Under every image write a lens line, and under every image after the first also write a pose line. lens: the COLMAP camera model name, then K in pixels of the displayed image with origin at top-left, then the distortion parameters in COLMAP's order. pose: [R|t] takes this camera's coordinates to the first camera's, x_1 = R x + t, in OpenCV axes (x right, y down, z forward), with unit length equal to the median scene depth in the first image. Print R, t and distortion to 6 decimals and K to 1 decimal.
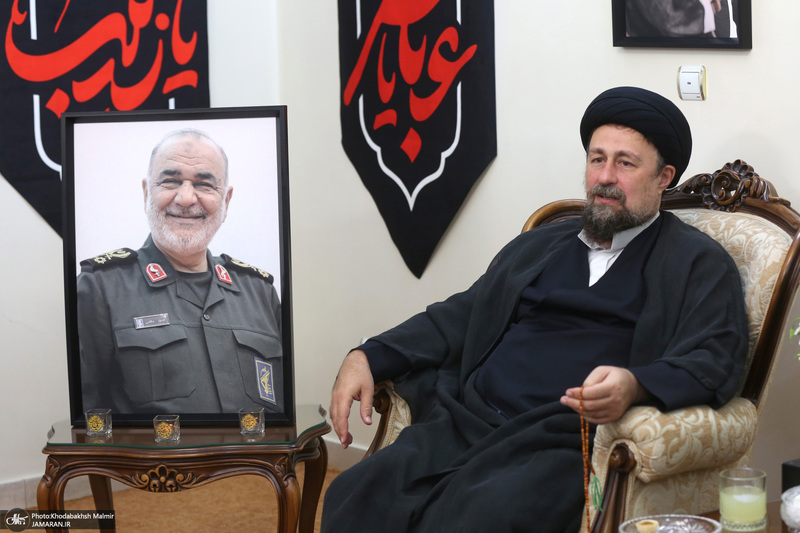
lens RADIAL K [[1915.8, 0, 450.6], [0, 1915.8, 255.9], [0, 0, 1]] dist [-0.311624, 0.000000]
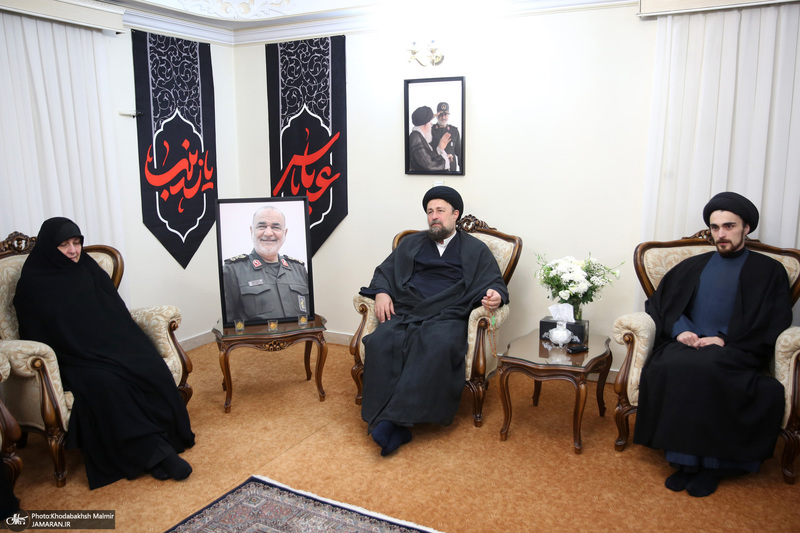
lens RADIAL K [[636.8, 0, 410.9], [0, 636.8, 245.7], [0, 0, 1]] dist [-0.091581, 0.063773]
pose [[0.916786, -0.035896, 0.397762, -0.299287], [0.034529, 0.999347, 0.010603, -0.016183], [-0.397883, 0.004013, 0.917427, 0.155279]]
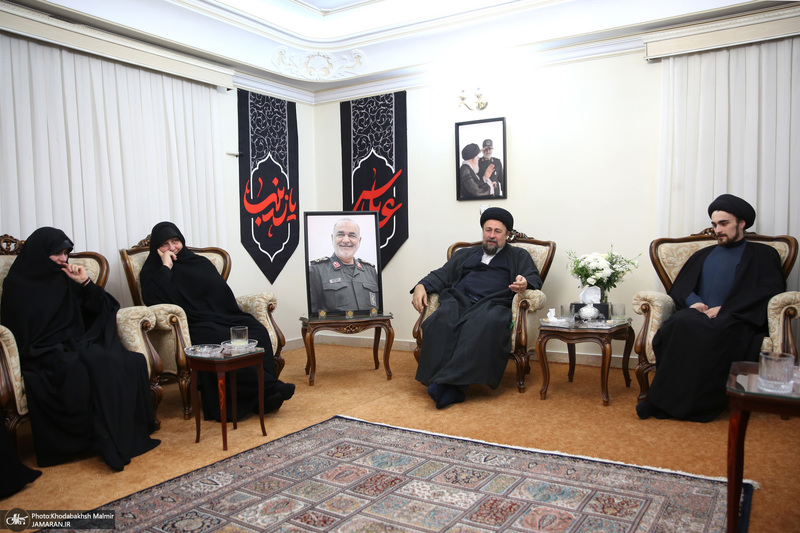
lens RADIAL K [[602.4, 0, 405.3], [0, 602.4, 262.3], [0, 0, 1]] dist [-0.108142, 0.057529]
pose [[0.947992, -0.003543, 0.318274, -0.357287], [0.035830, 0.994770, -0.095646, 0.101210], [-0.316271, 0.102075, 0.943162, 0.052888]]
